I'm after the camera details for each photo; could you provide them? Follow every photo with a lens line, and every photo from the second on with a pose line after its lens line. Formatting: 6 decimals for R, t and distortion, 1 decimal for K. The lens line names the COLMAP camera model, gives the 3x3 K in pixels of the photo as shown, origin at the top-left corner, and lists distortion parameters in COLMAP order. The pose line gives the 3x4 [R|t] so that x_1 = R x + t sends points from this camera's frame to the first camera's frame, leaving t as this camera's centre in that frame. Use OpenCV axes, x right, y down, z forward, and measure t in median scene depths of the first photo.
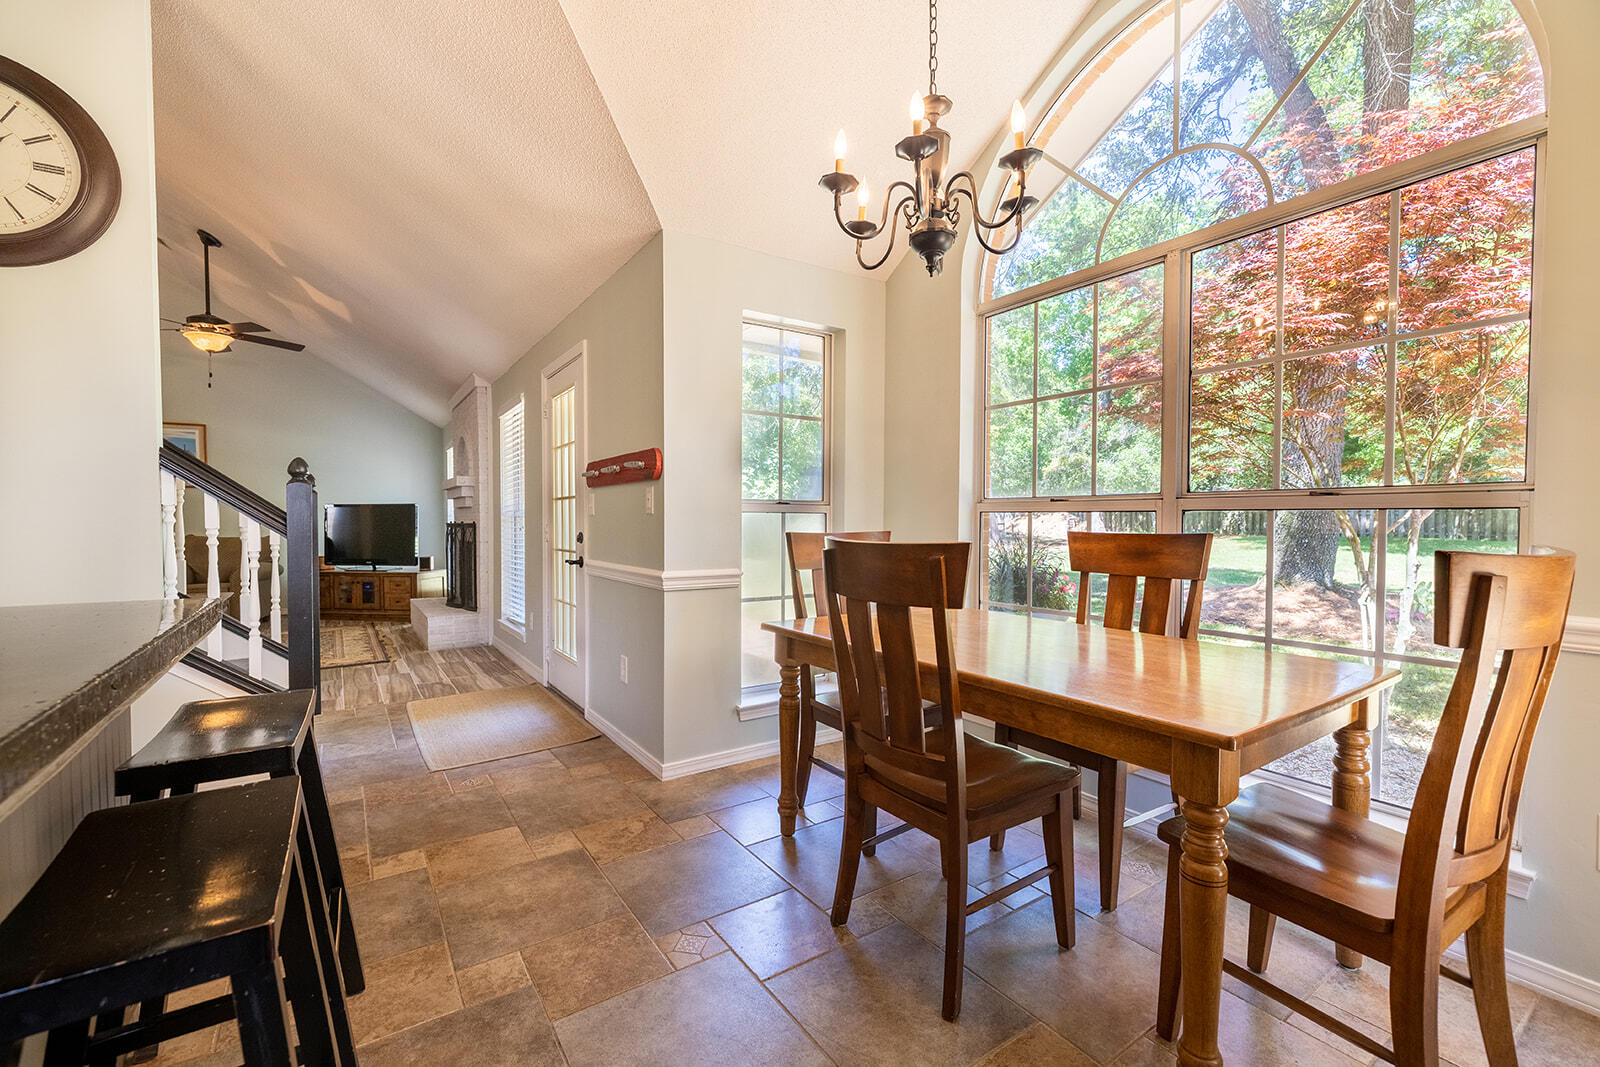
lens RADIAL K [[672.3, 0, 791.1], [0, 672.3, 537.3], [0, 0, 1]] dist [-0.000892, 0.000019]
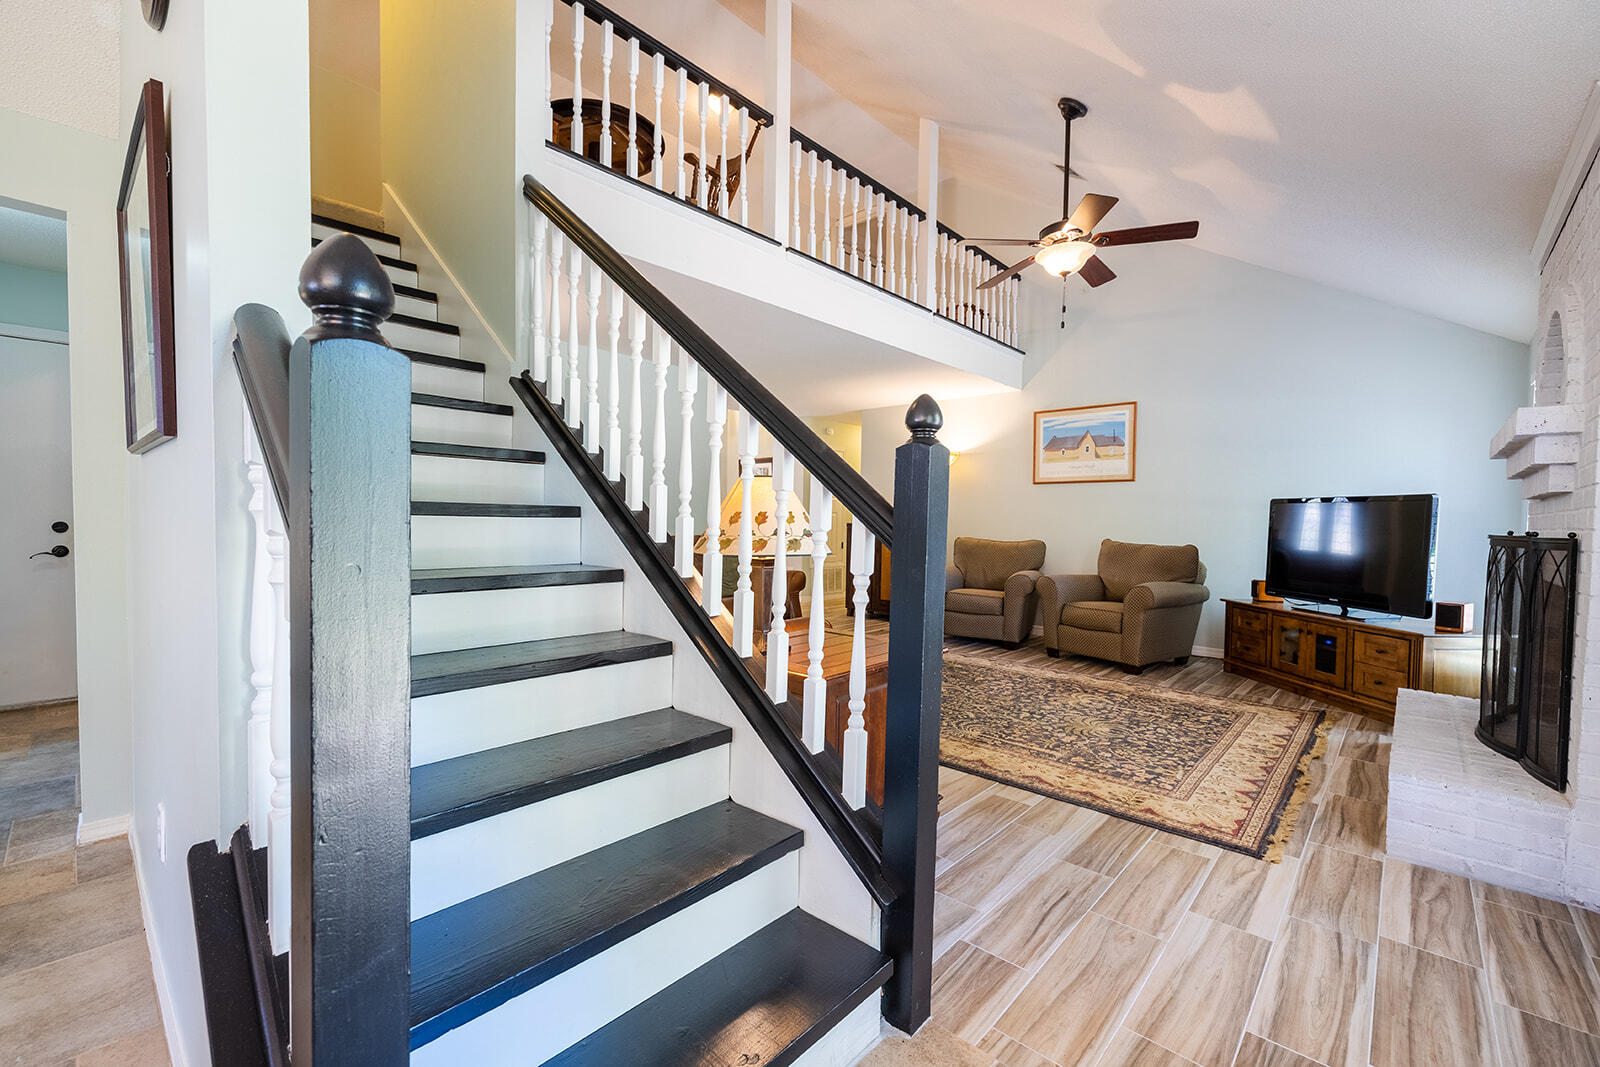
lens RADIAL K [[672.3, 0, 796.1], [0, 672.3, 536.5], [0, 0, 1]] dist [-0.000892, 0.000019]
pose [[0.228567, 0.035170, -0.972893, -0.184809], [-0.045202, 0.998653, 0.025482, -0.010396], [0.972478, 0.038153, 0.229849, 0.433461]]
